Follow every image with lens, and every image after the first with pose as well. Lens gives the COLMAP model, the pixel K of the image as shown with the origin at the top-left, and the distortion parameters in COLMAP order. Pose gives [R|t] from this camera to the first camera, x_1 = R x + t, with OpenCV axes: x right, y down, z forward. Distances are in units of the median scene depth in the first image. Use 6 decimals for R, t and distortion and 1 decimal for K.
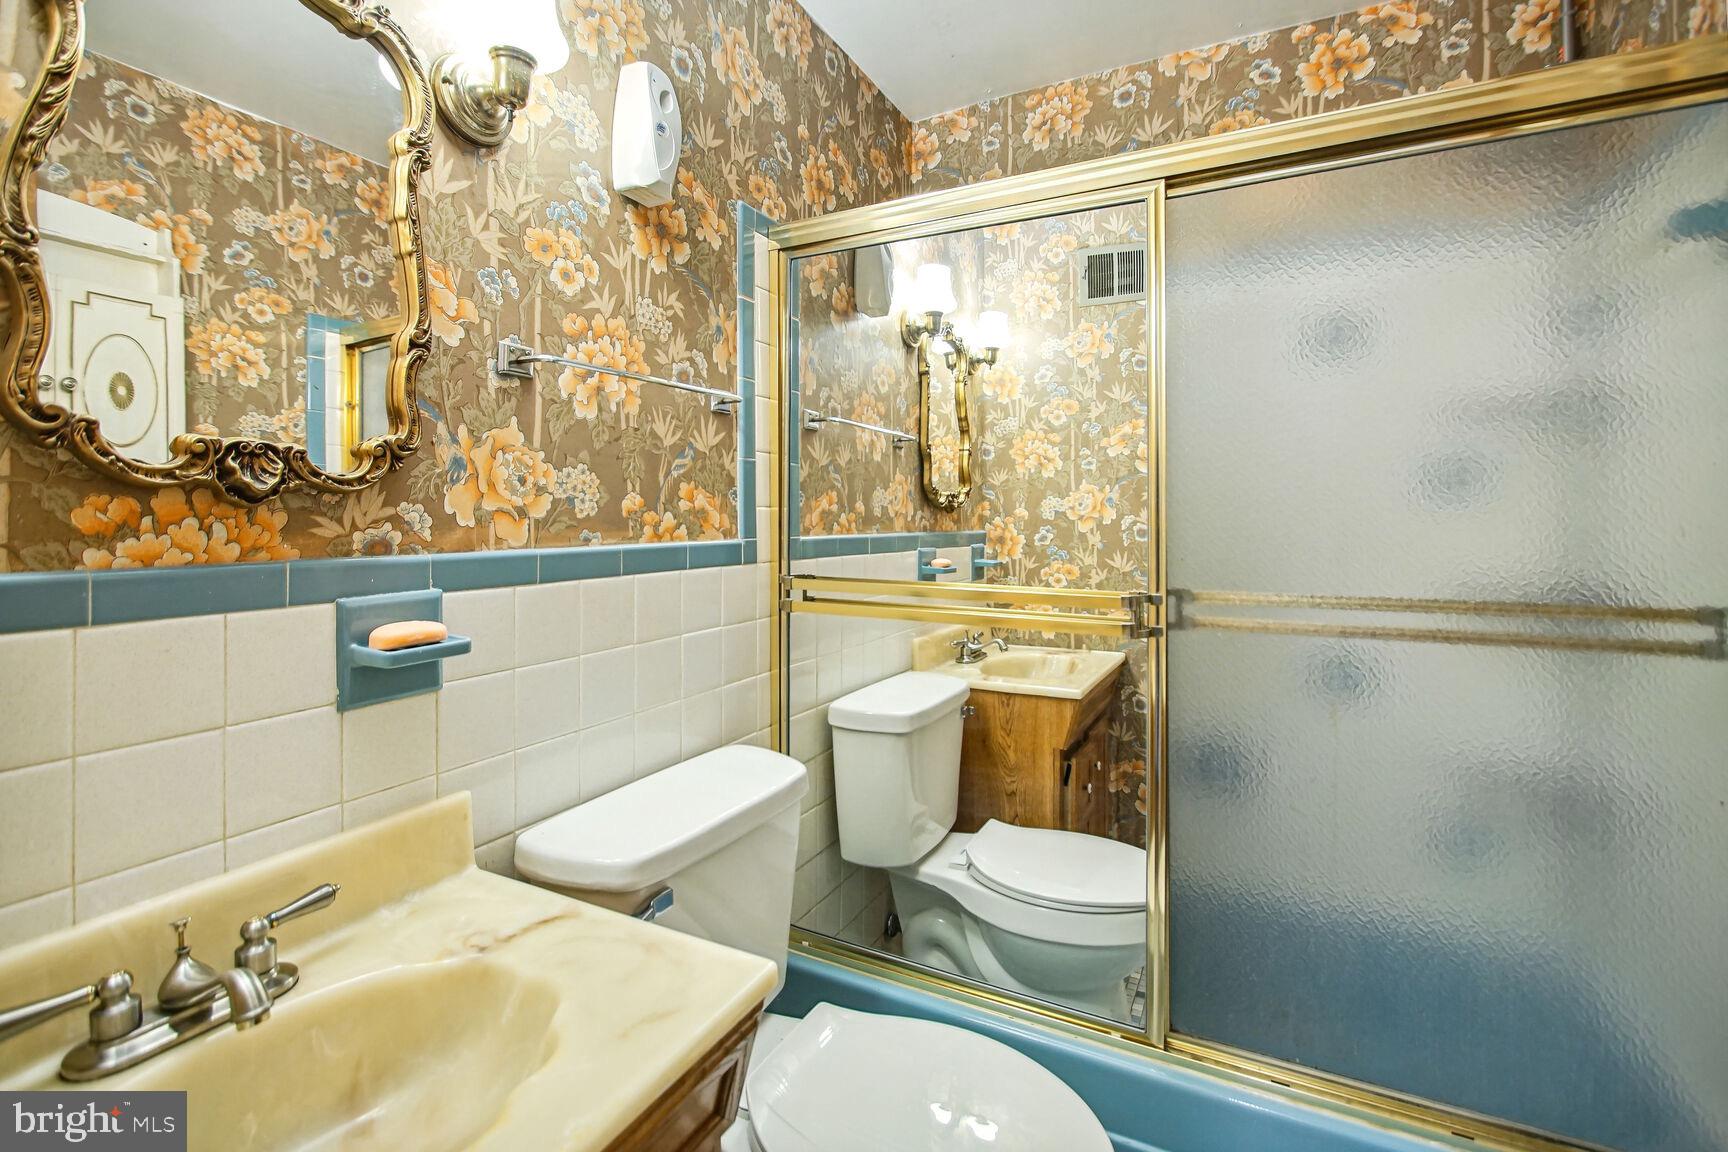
lens RADIAL K [[778.5, 0, 856.2], [0, 778.5, 513.5], [0, 0, 1]] dist [-0.021600, 0.002735]
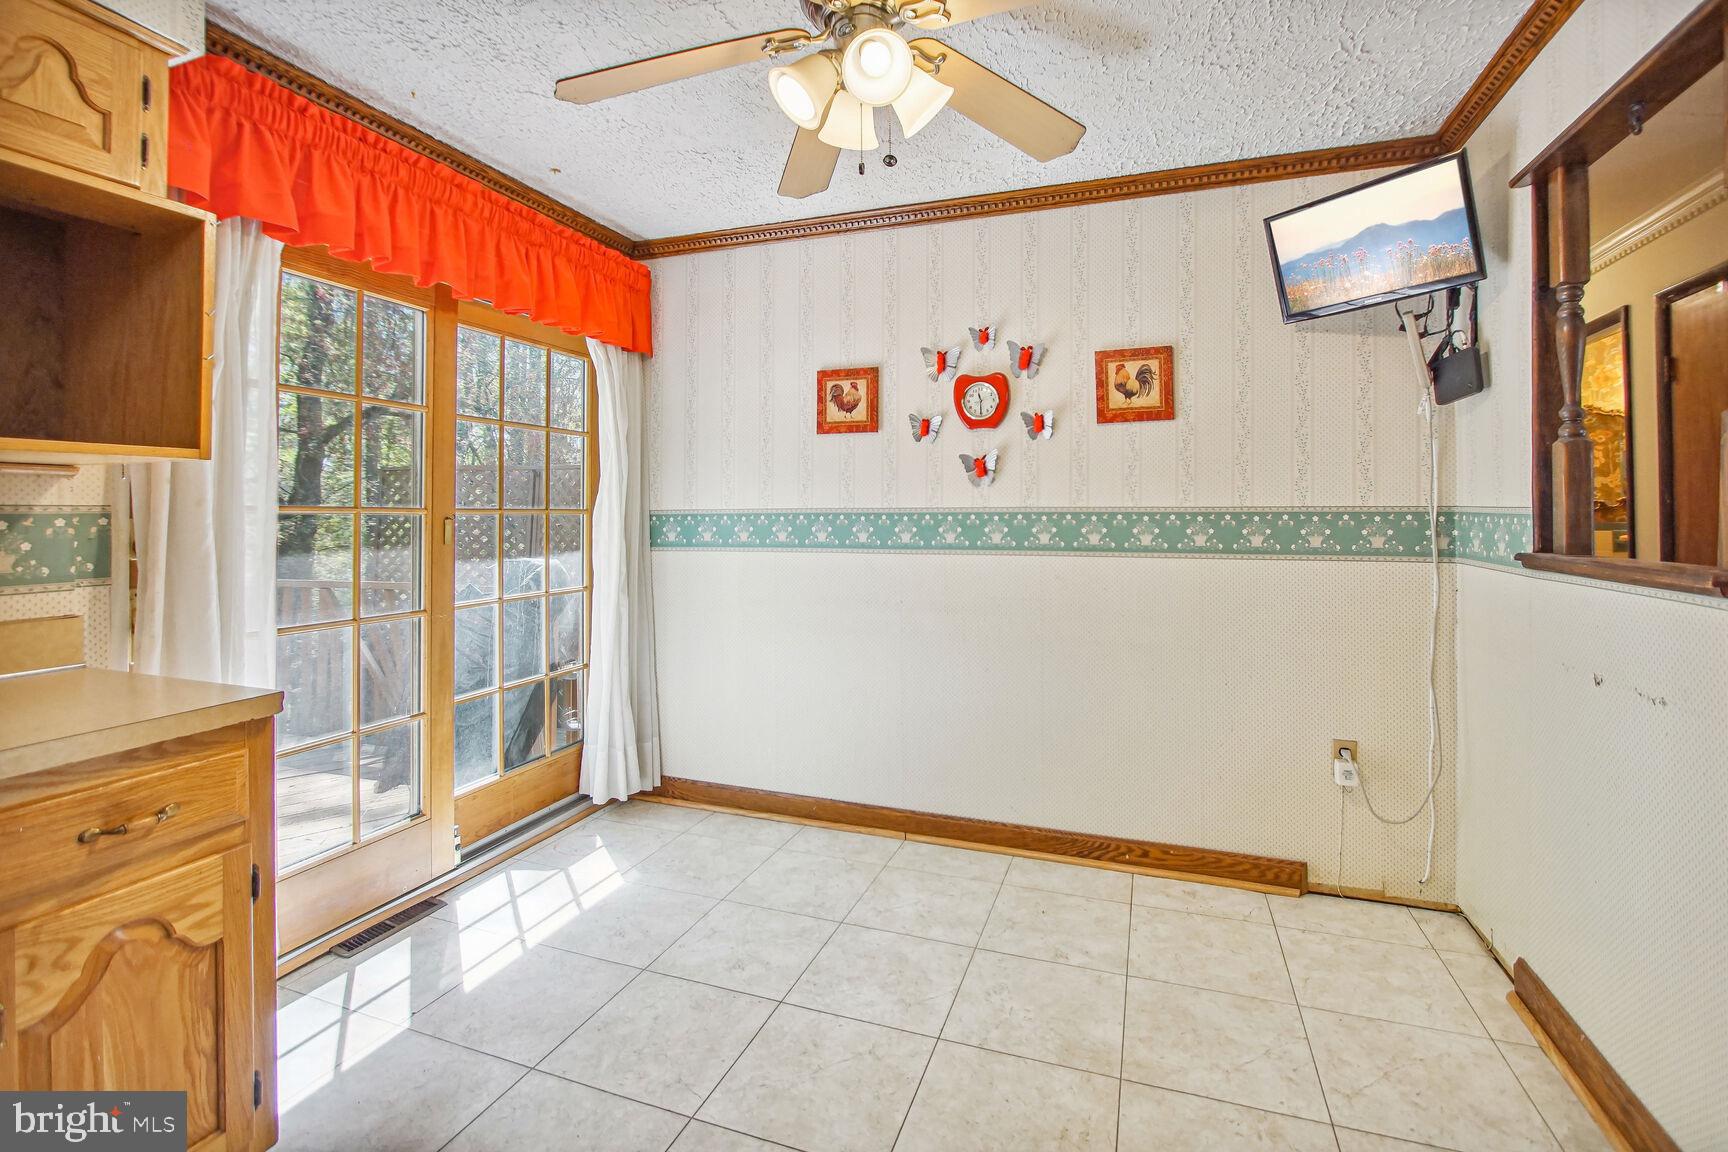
lens RADIAL K [[778.5, 0, 869.4], [0, 778.5, 496.5], [0, 0, 1]] dist [-0.021600, 0.002735]
pose [[0.131844, -0.014326, -0.991167, 2.293791], [0.002792, 0.999897, -0.014080, -0.034001], [0.991267, -0.000911, 0.131870, -2.821478]]
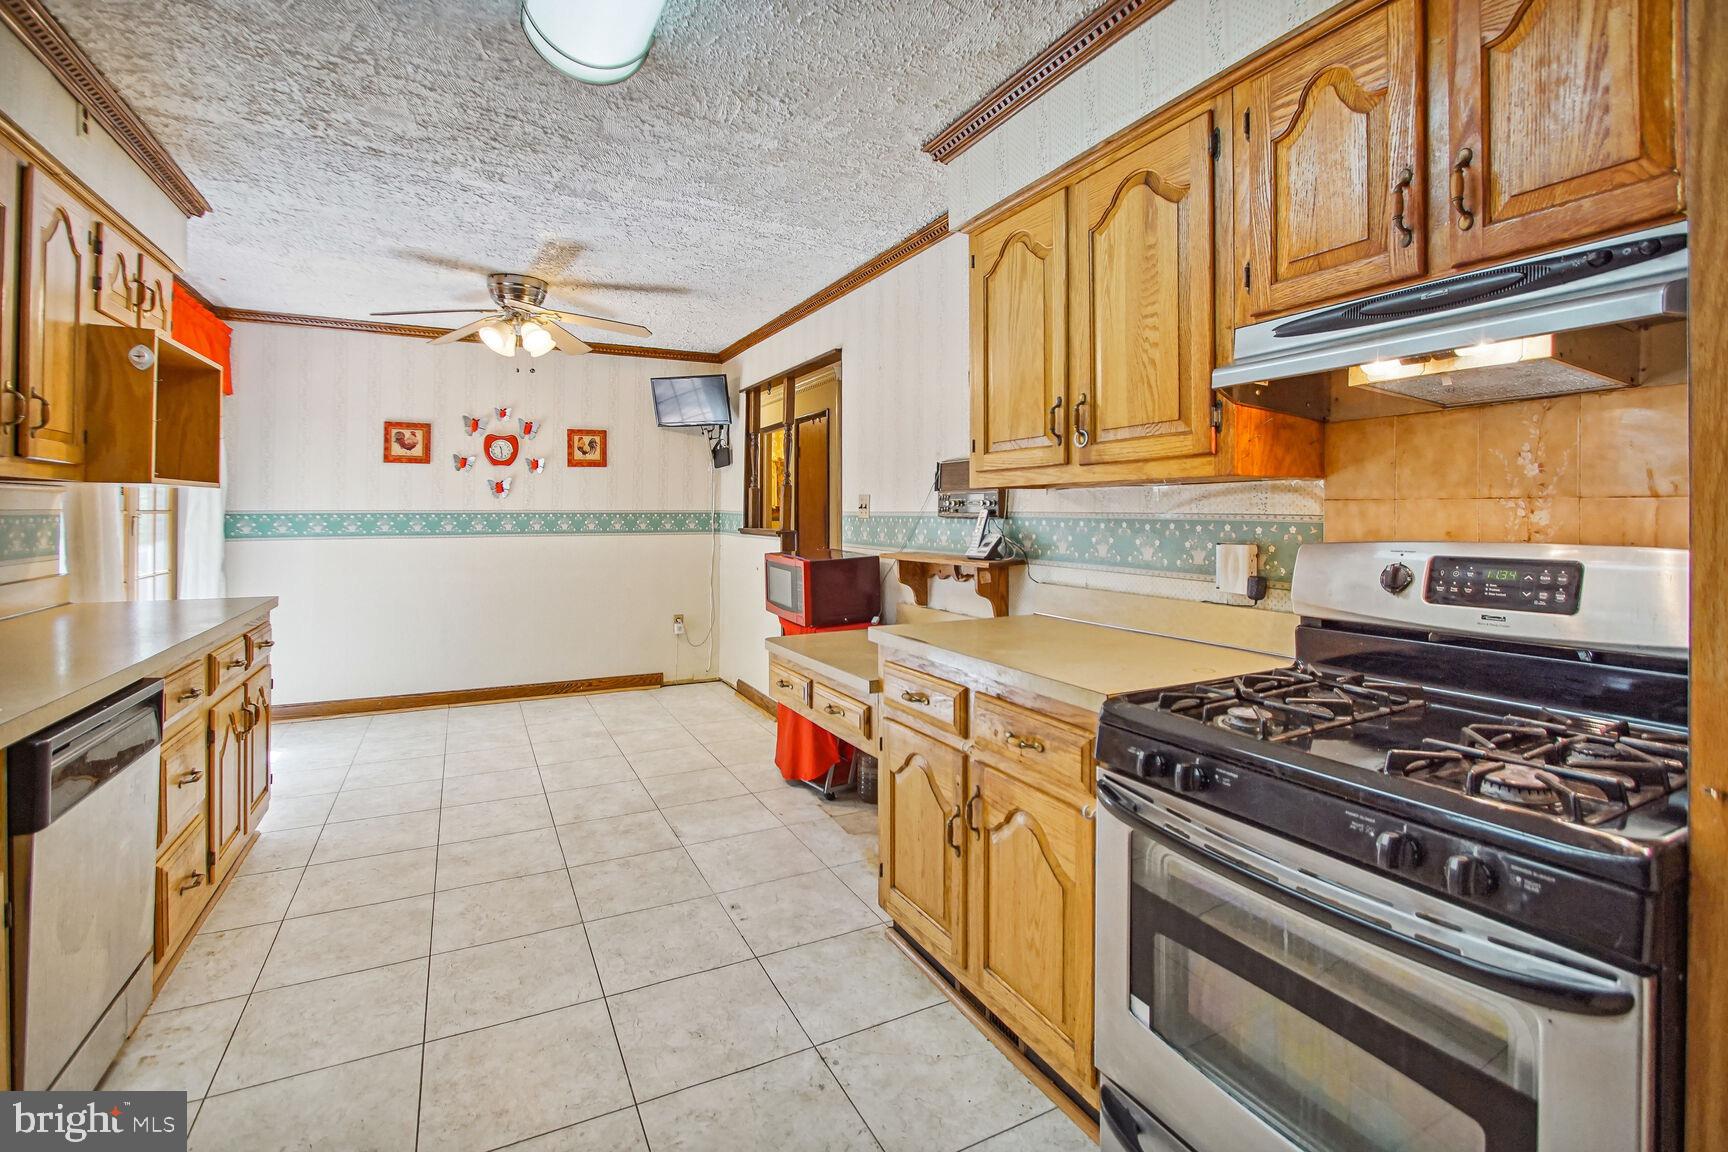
lens RADIAL K [[778.5, 0, 870.6], [0, 778.5, 495.9], [0, 0, 1]] dist [-0.021600, 0.002735]
pose [[0.818276, -0.004400, -0.574808, 6.079604], [-0.004026, 0.999902, -0.013387, -0.094802], [0.574811, 0.013268, 0.818179, -6.364079]]
